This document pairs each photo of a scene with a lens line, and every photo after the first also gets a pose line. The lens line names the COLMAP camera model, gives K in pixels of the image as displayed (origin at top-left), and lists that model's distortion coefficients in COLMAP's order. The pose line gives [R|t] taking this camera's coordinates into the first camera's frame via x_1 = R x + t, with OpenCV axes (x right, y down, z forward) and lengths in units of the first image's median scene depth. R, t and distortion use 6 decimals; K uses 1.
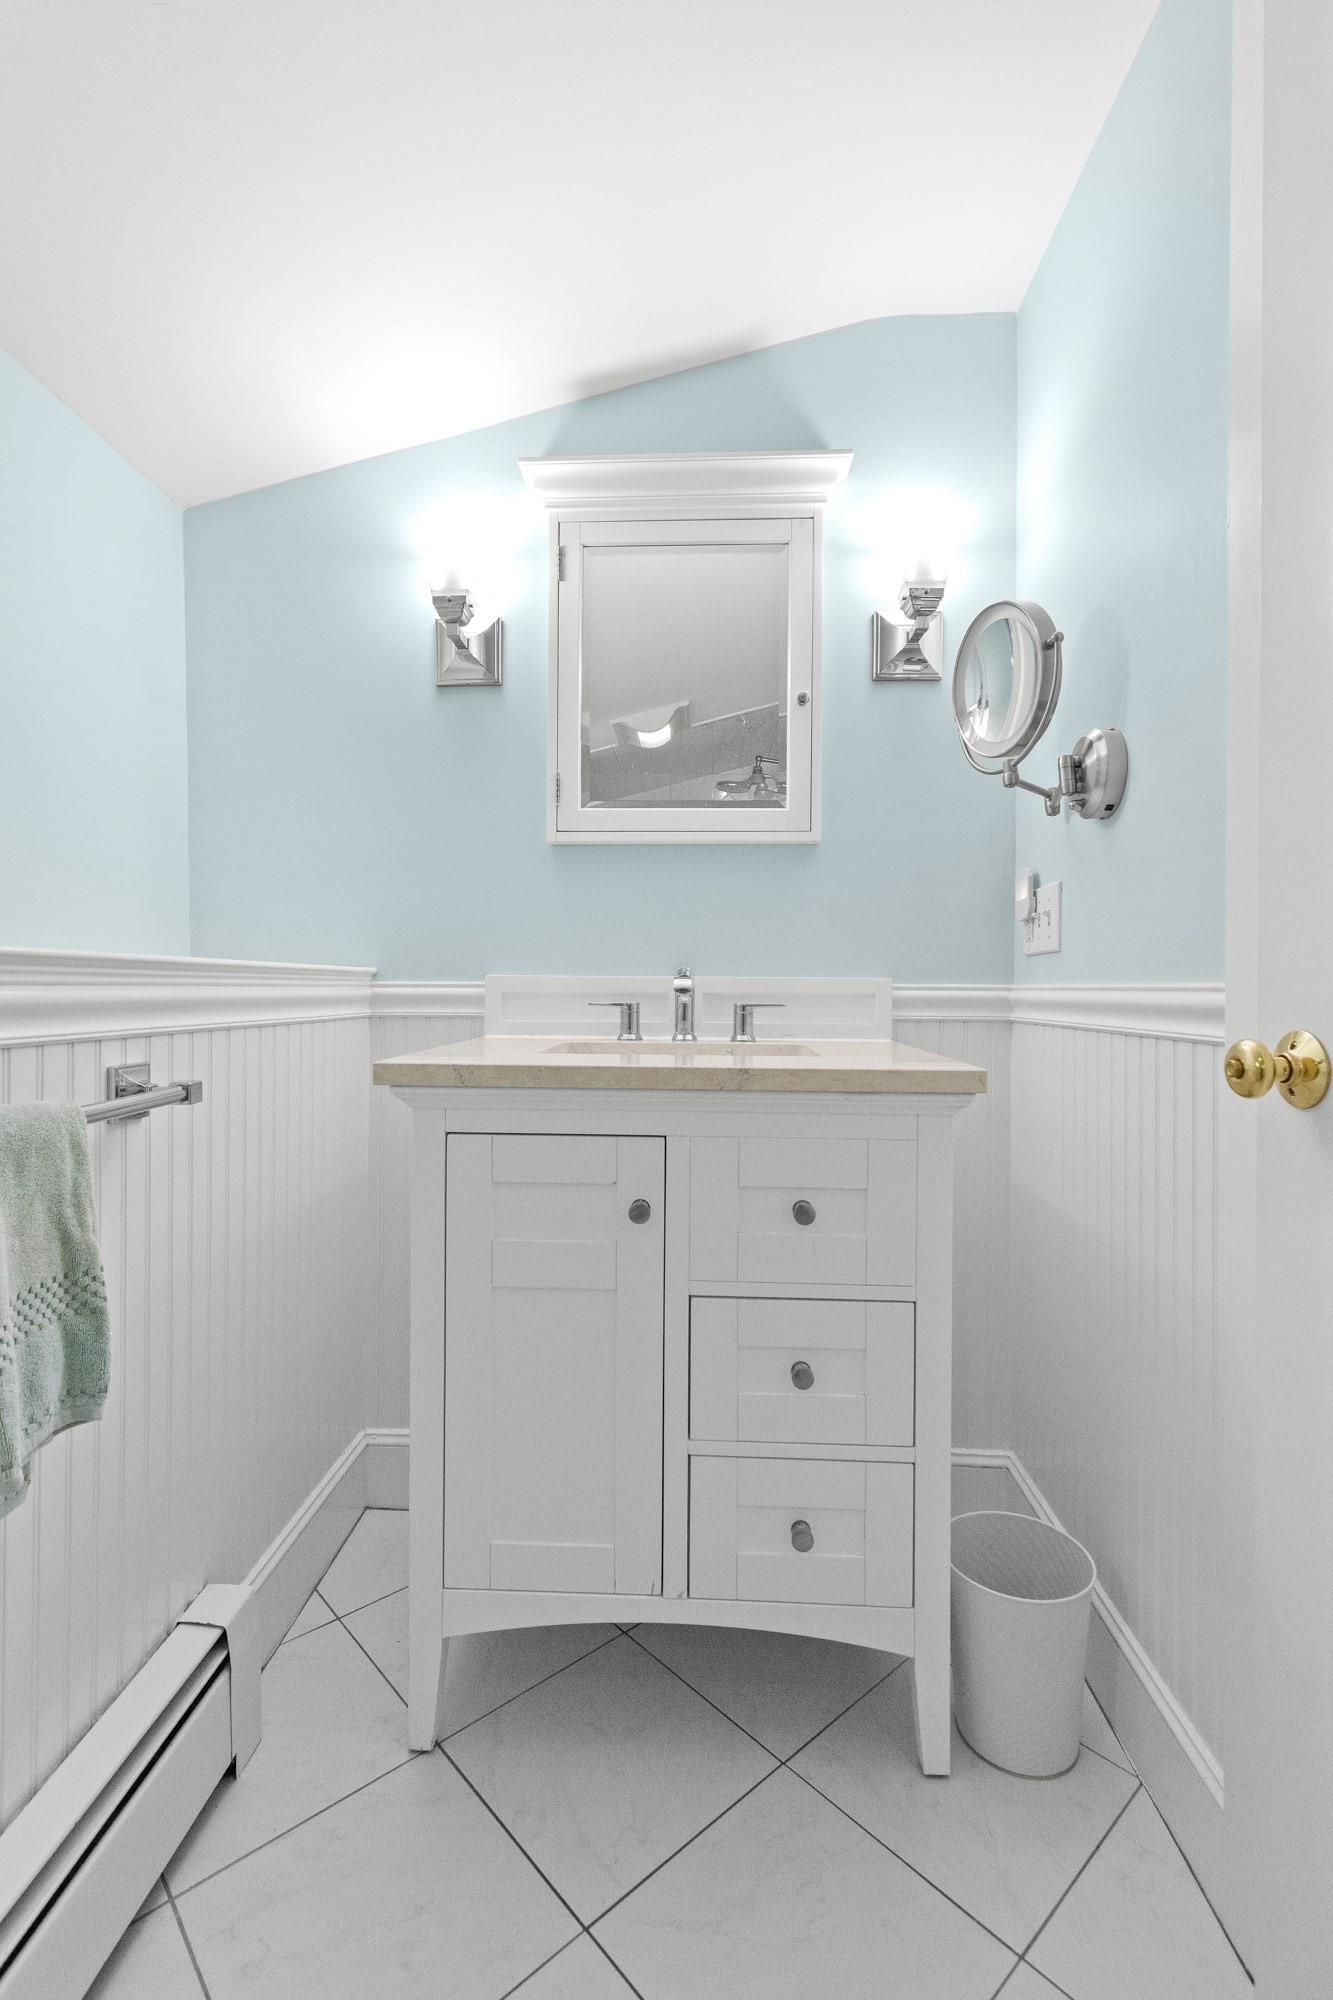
lens RADIAL K [[950.9, 0, 664.5], [0, 950.9, 991.4], [0, 0, 1]] dist [-0.001503, -0.000288]
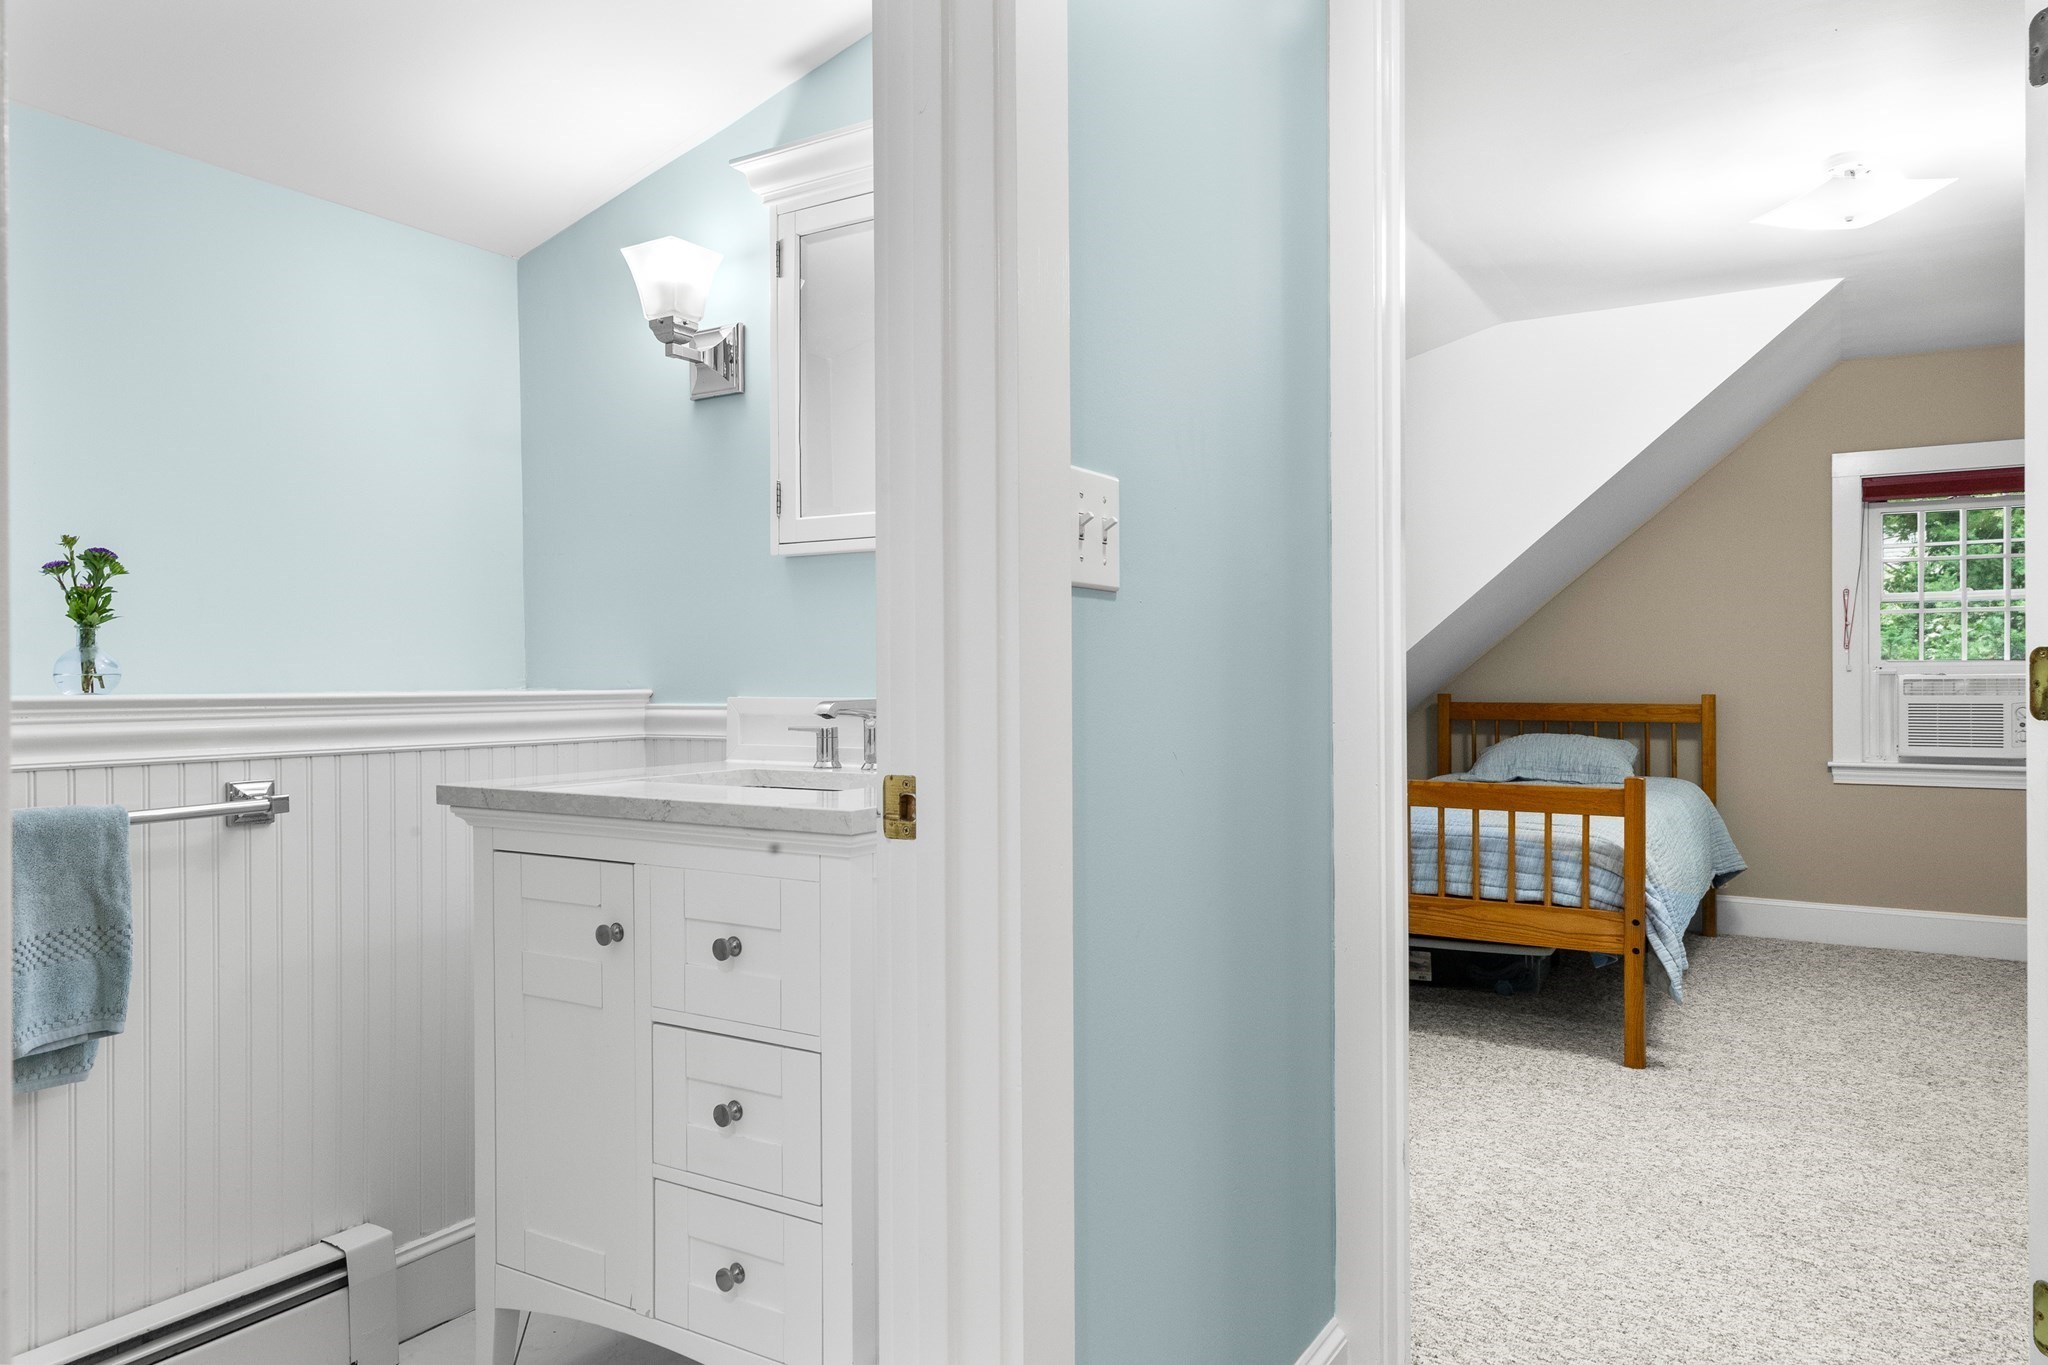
lens RADIAL K [[1348.3, 0, 1024.0], [0, 1348.3, 682.5], [0, 0, 1]] dist [0.002538, 0.000694]
pose [[0.875803, -0.009628, -0.482573, 1.074826], [0.008507, 0.999954, -0.004512, -0.033409], [0.482594, -0.000154, 0.875844, -0.075202]]
